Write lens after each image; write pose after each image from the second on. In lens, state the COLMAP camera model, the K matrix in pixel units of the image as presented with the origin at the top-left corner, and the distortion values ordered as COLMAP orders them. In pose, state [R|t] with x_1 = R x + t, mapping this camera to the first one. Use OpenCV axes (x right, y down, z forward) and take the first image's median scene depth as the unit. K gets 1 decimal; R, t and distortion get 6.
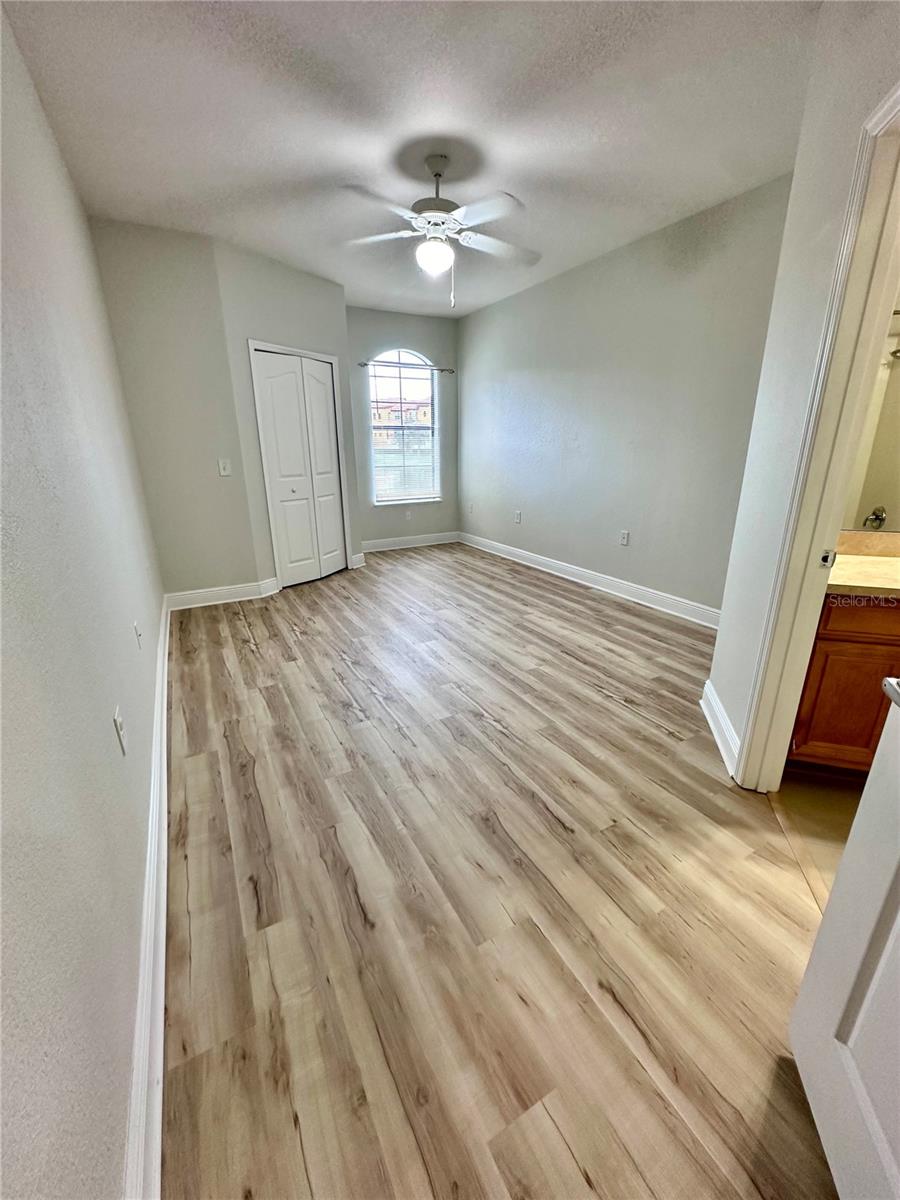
lens RADIAL K [[488.9, 0, 446.0], [0, 488.9, 608.1], [0, 0, 1]] dist [-0.002071, 0.000231]
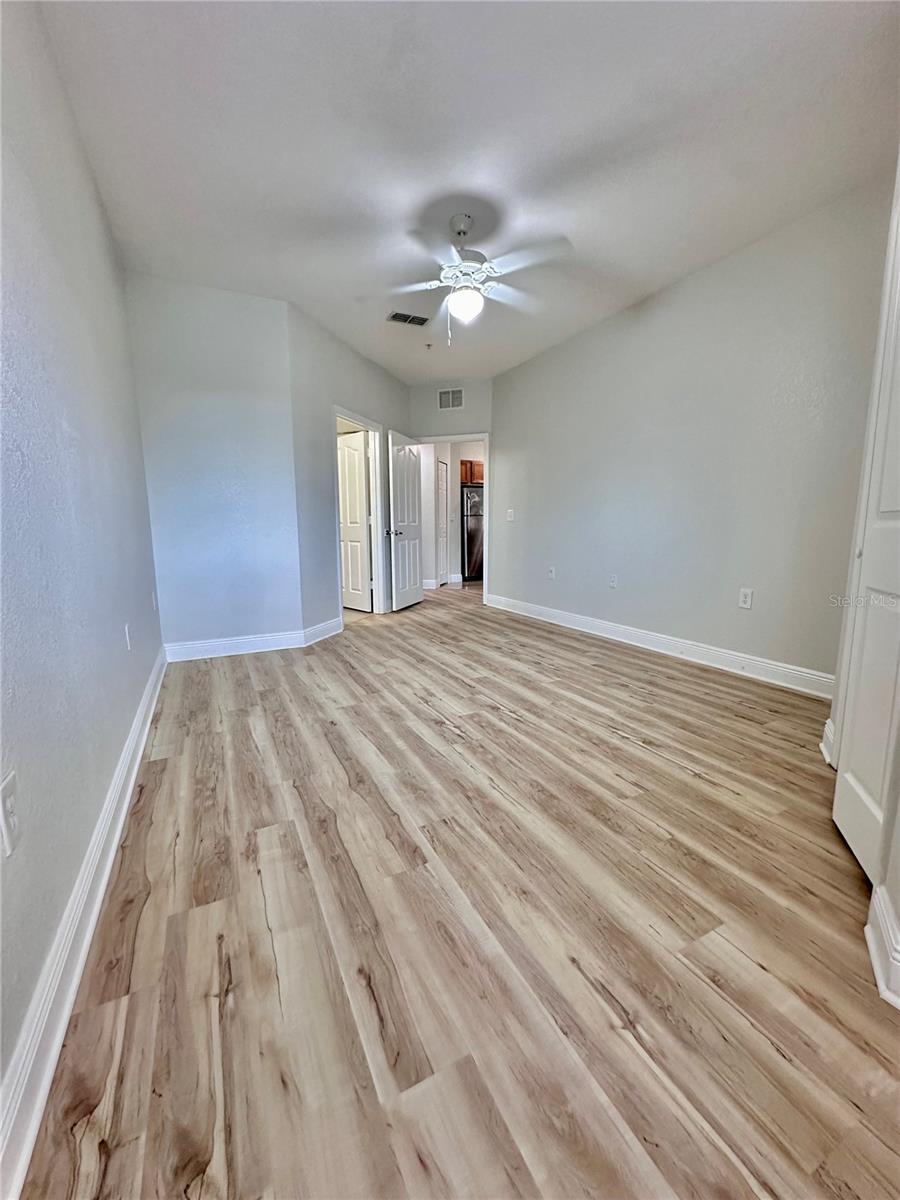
lens RADIAL K [[488.9, 0, 451.0], [0, 488.9, 597.0], [0, 0, 1]] dist [-0.002071, 0.000231]
pose [[-0.999697, 0.011717, 0.021668, -0.001679], [0.020253, 0.891650, 0.452272, -0.453866], [-0.014021, 0.452574, -0.891617, 1.578346]]
